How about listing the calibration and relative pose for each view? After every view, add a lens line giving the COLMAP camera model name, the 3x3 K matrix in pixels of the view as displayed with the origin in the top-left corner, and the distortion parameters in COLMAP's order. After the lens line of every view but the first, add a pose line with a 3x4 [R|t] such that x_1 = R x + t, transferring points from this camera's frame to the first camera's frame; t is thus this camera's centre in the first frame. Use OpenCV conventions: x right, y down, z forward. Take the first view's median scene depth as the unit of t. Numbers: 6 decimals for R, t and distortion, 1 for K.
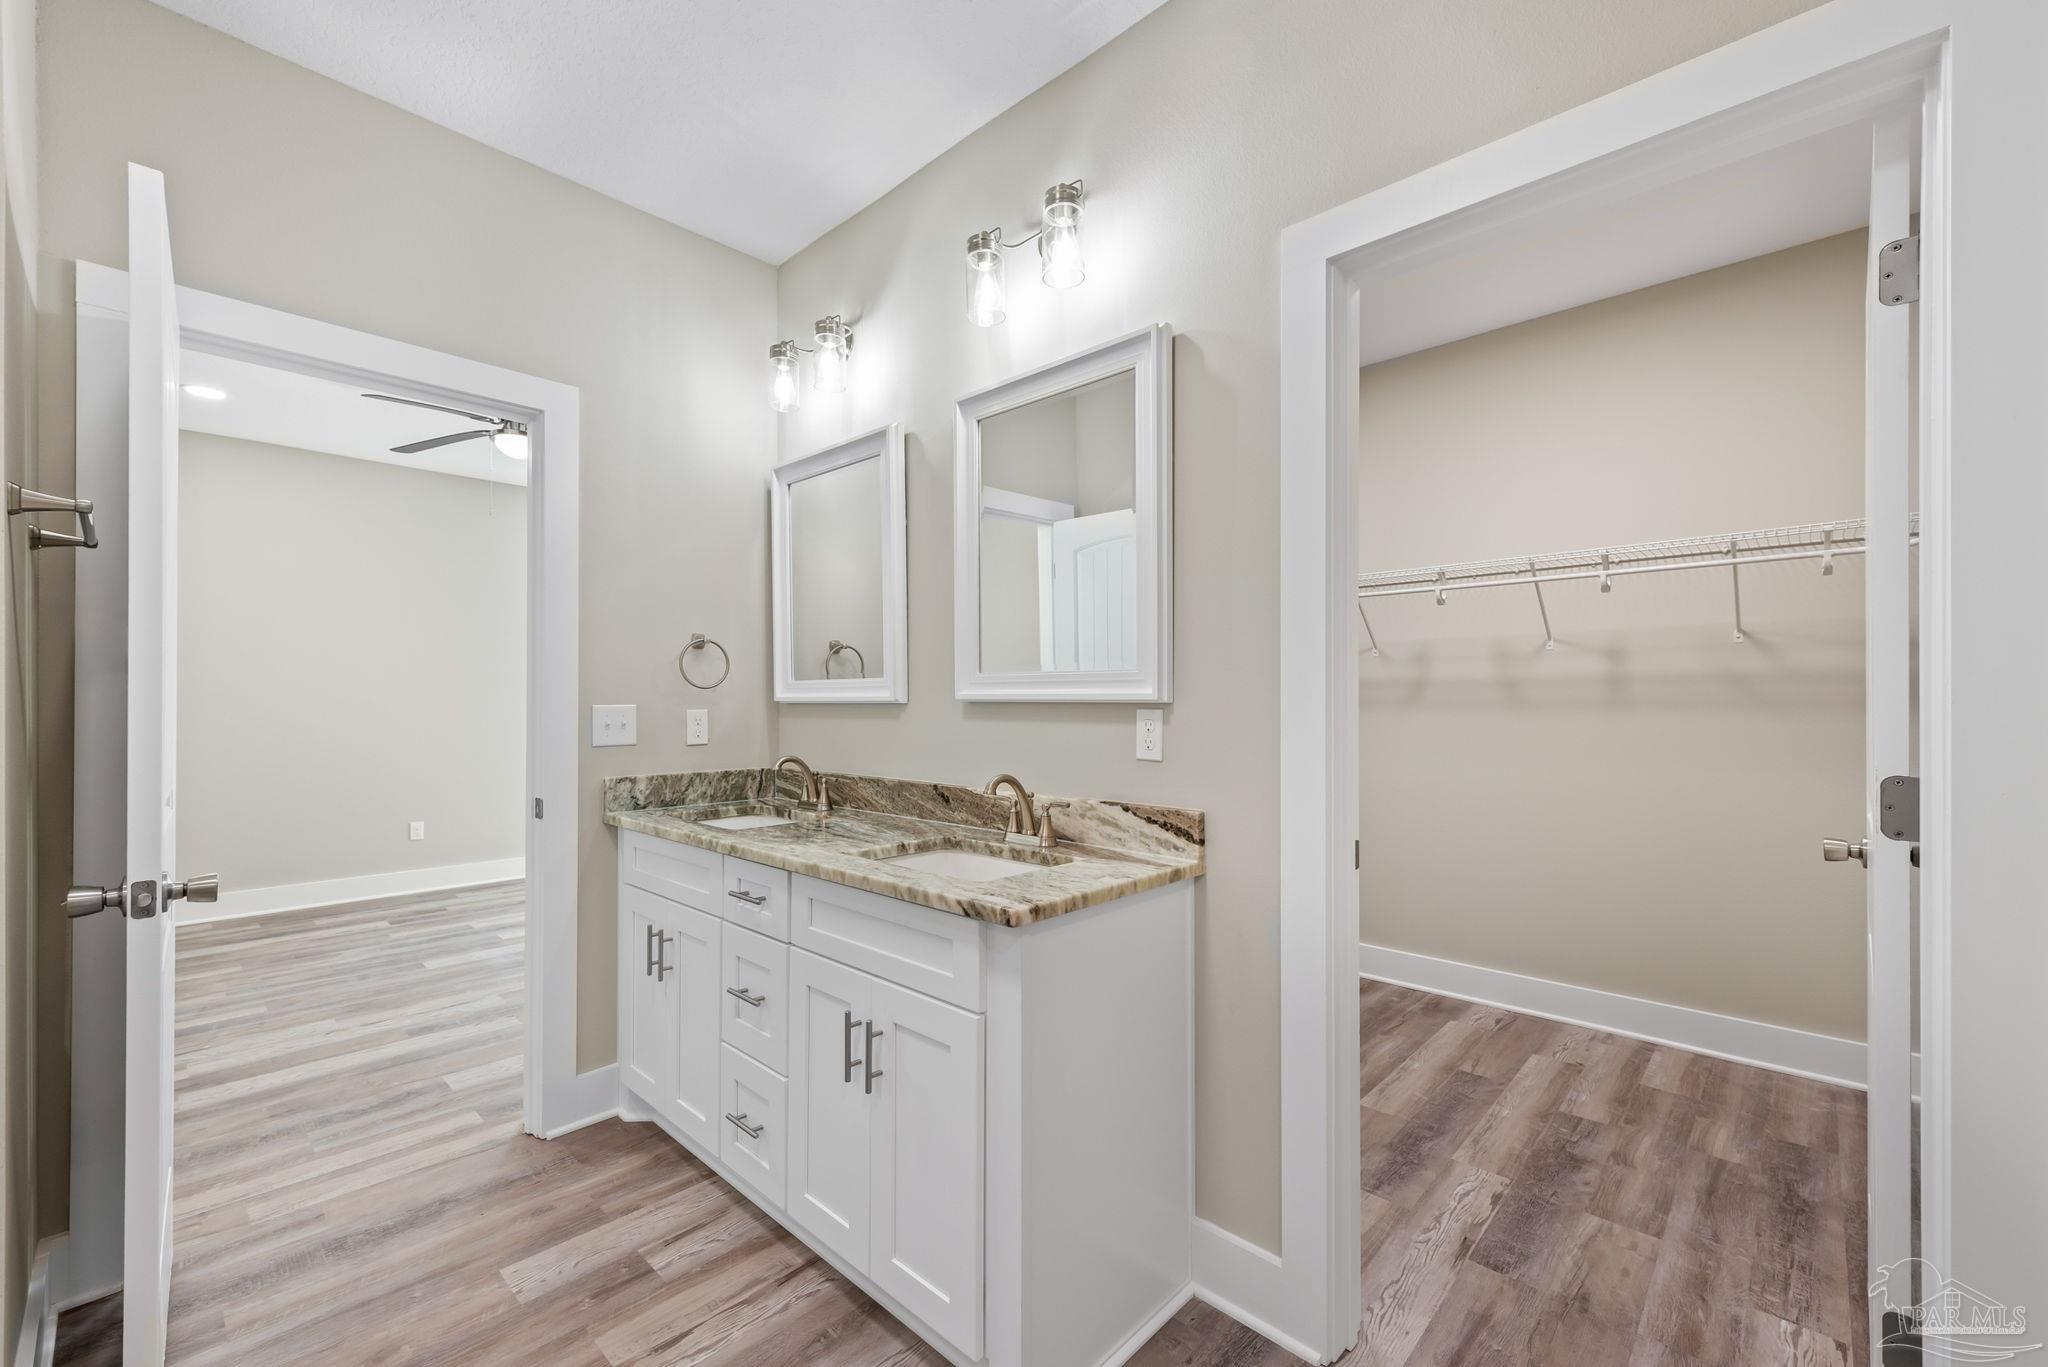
lens RADIAL K [[821.8, 0, 1024.1], [0, 821.8, 690.7], [0, 0, 1]] dist [0.008631, -0.000415]
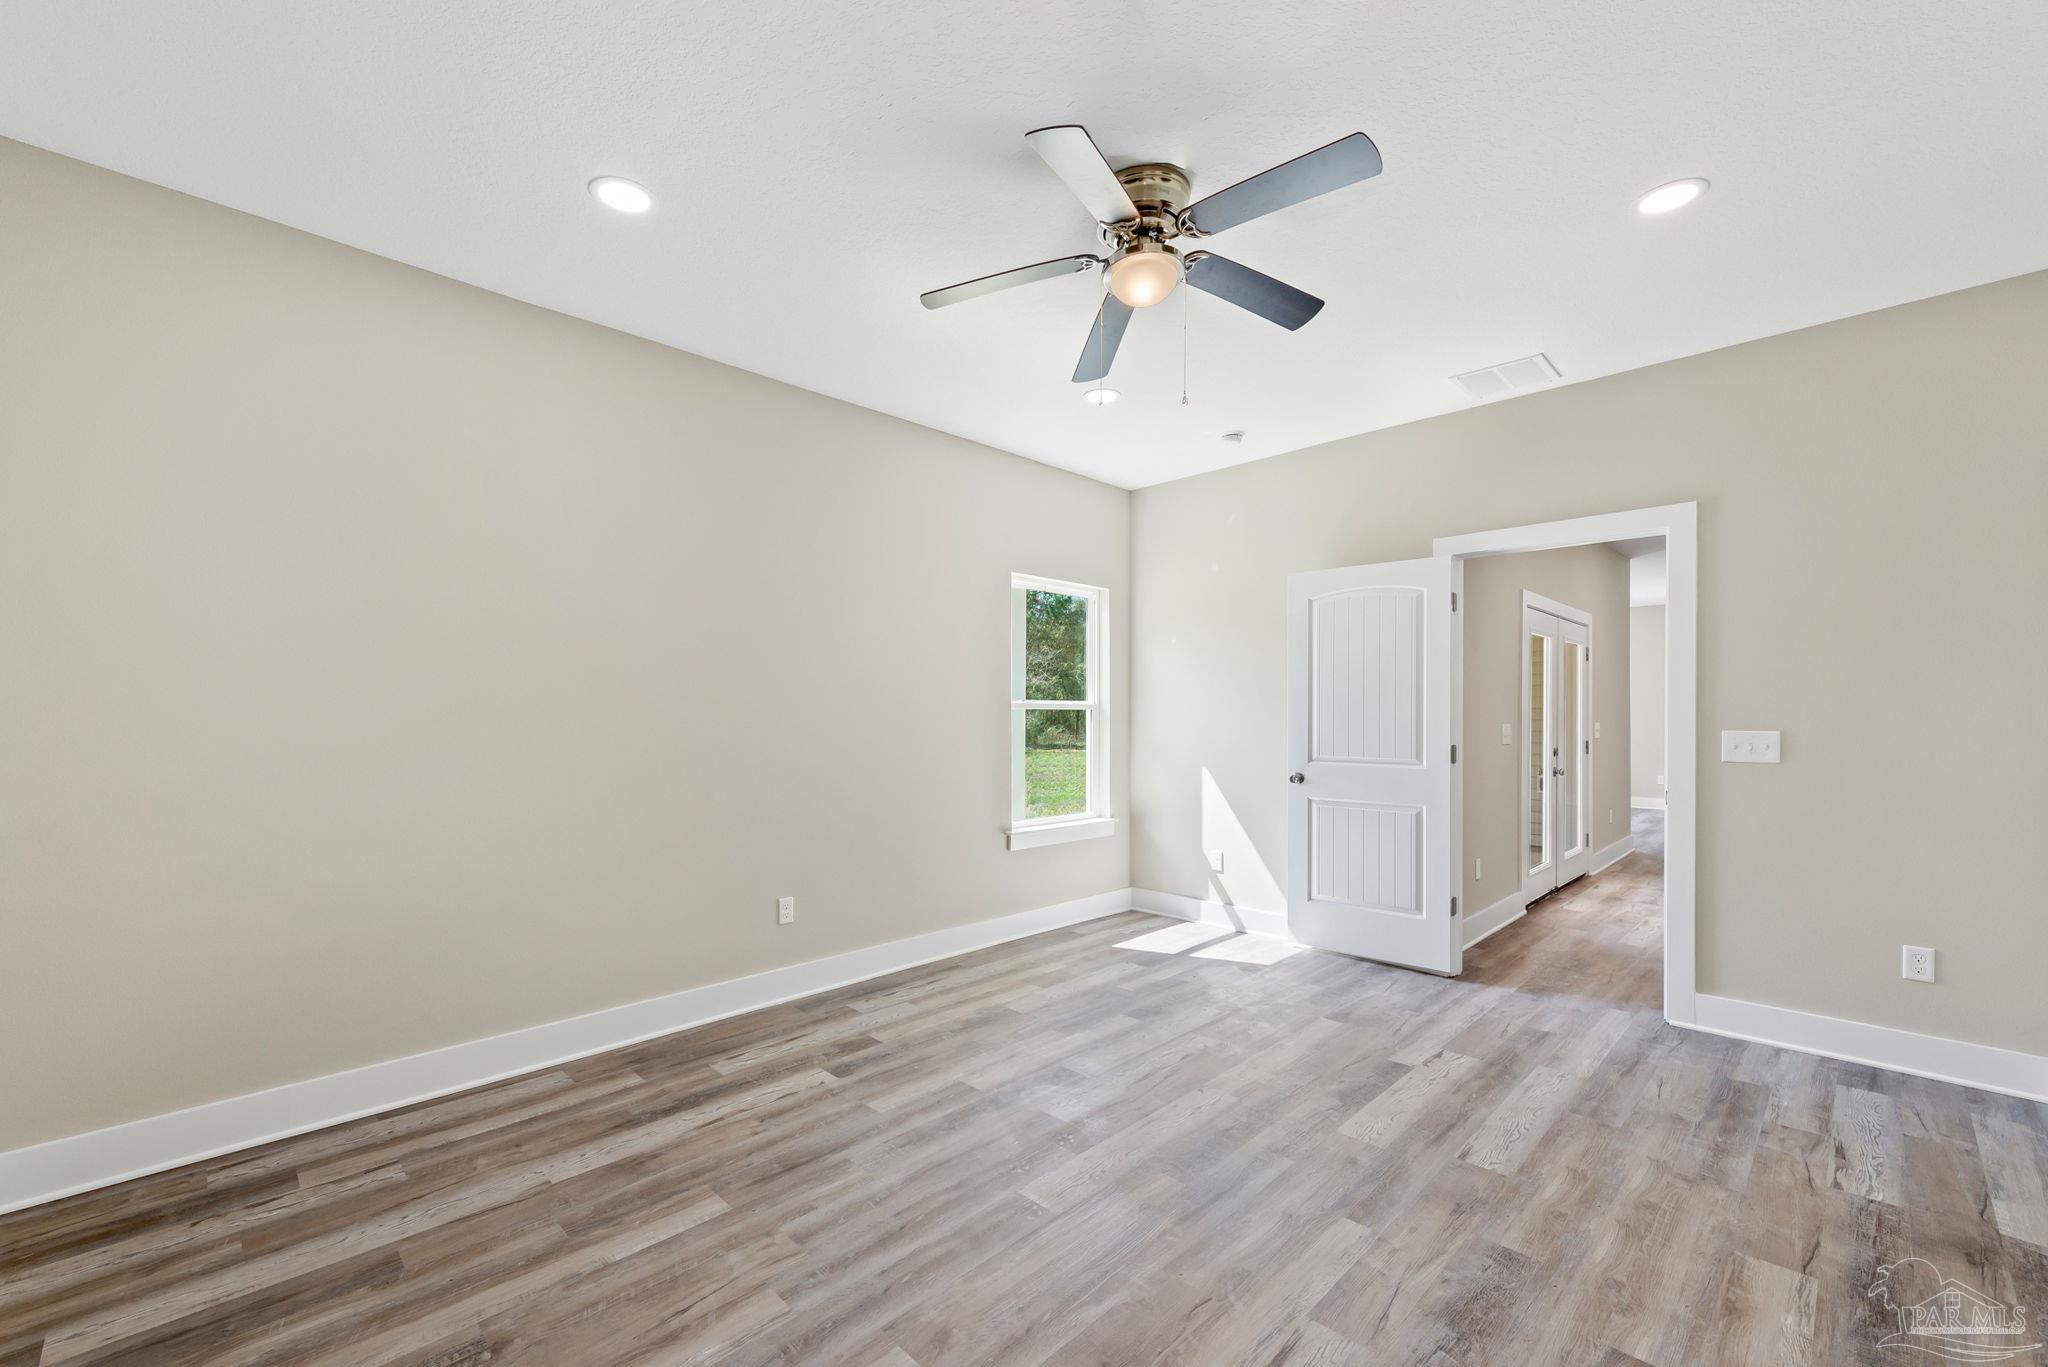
lens RADIAL K [[832.0, 0, 1008.7], [0, 832.0, 708.7], [0, 0, 1]] dist [0.010407, -0.000313]
pose [[0.999178, 0.001772, -0.040511, -0.975078], [-0.001450, 0.999967, 0.007993, -0.006654], [0.040524, -0.007928, 0.999147, 0.592241]]
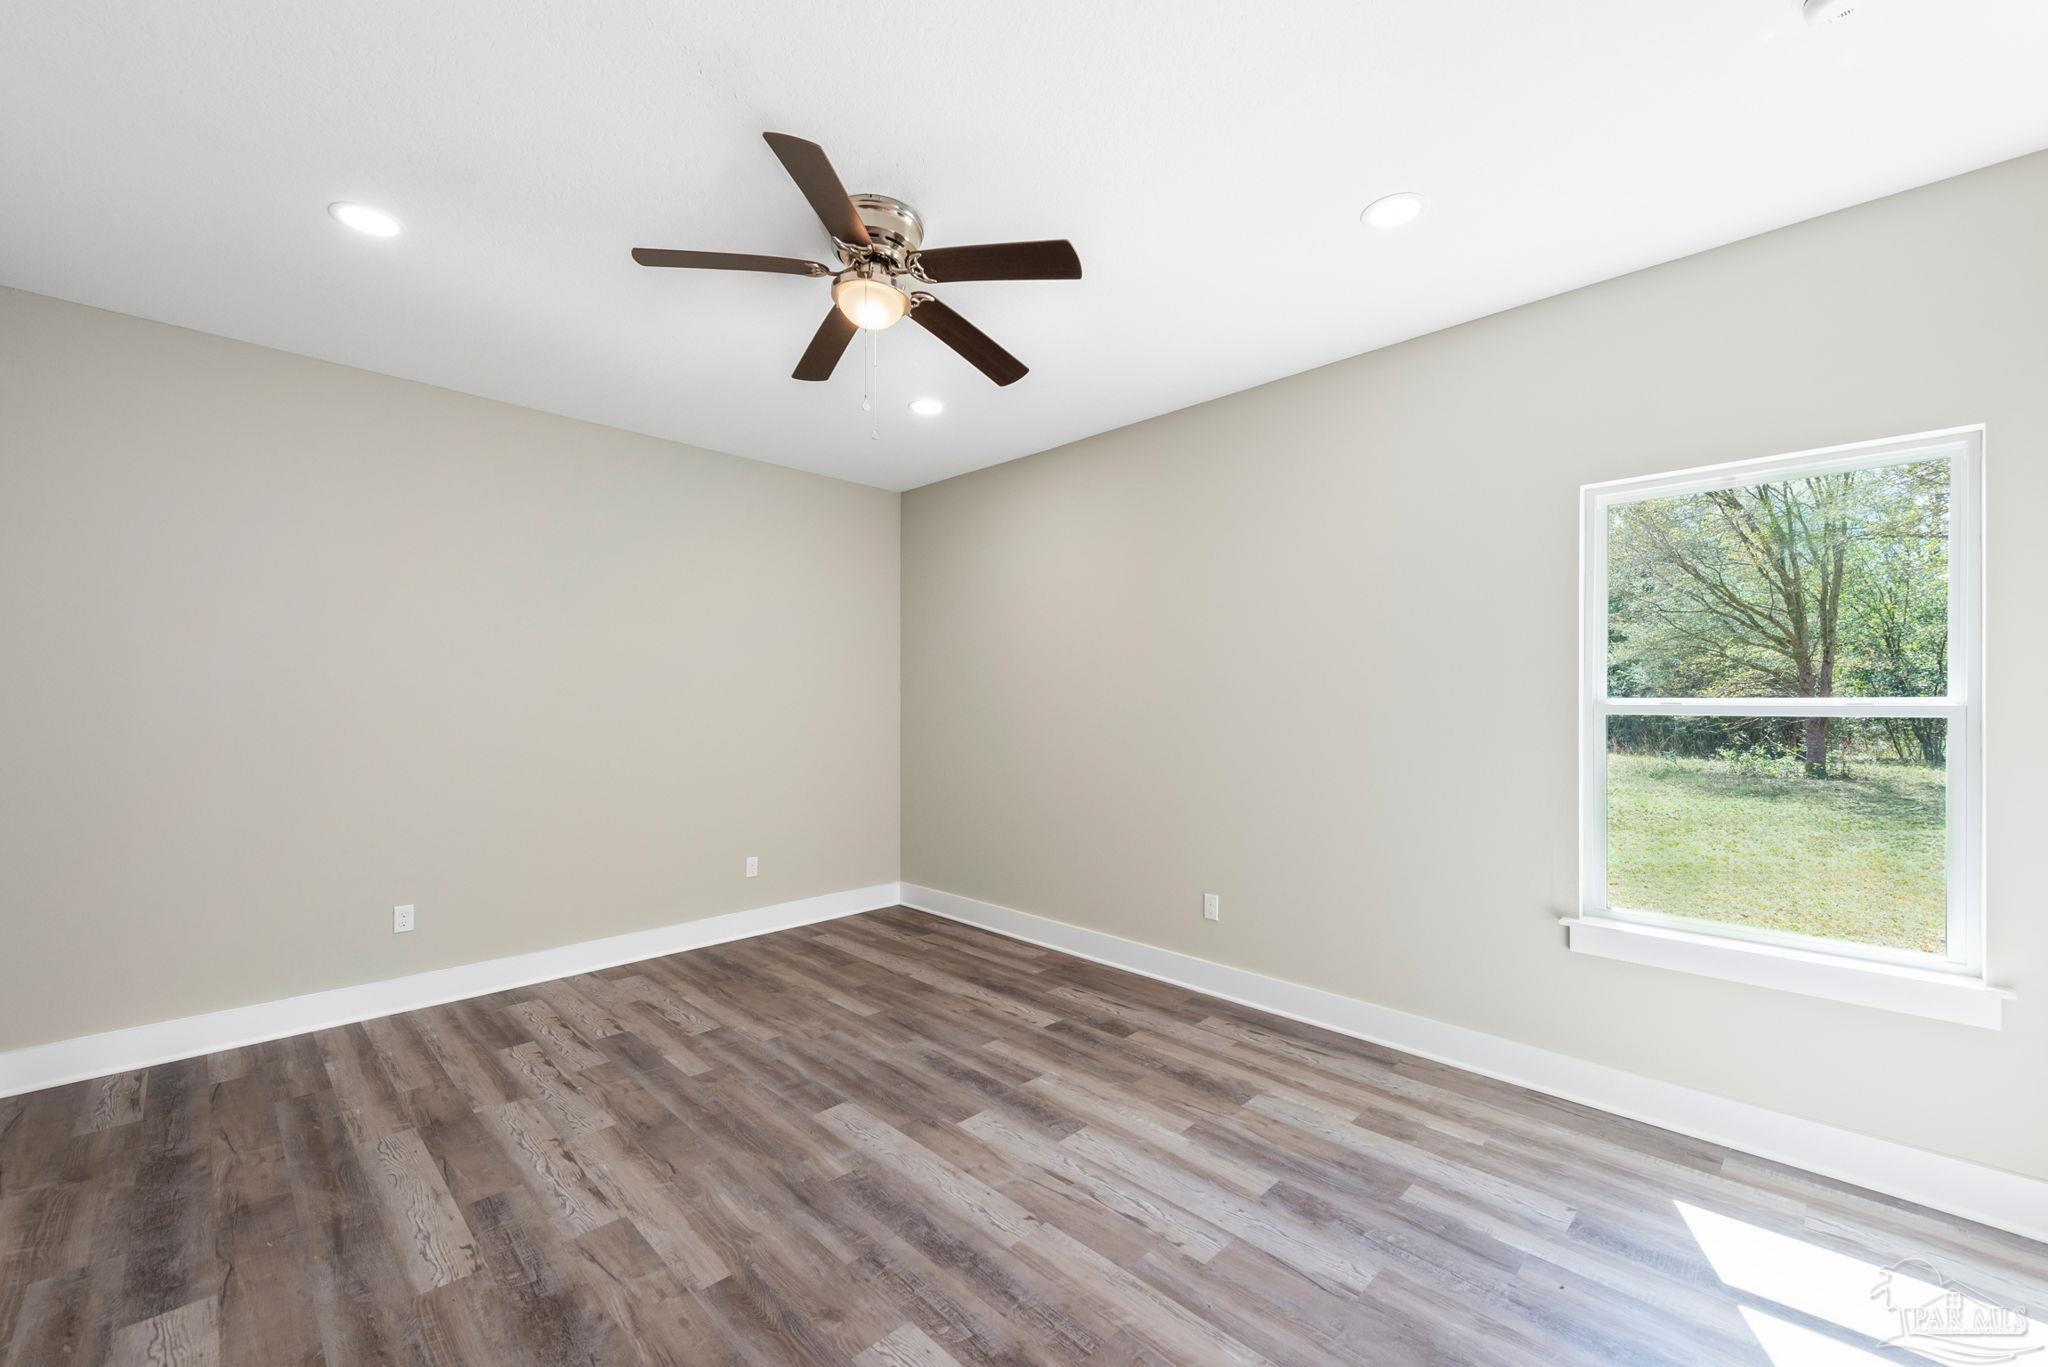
lens RADIAL K [[821.8, 0, 1024.1], [0, 821.8, 690.7], [0, 0, 1]] dist [0.008631, -0.000415]
pose [[-0.030849, -0.015717, -0.999400, -0.033185], [0.008784, 0.999833, -0.015994, -0.013365], [0.999485, -0.009273, -0.030706, 1.606611]]
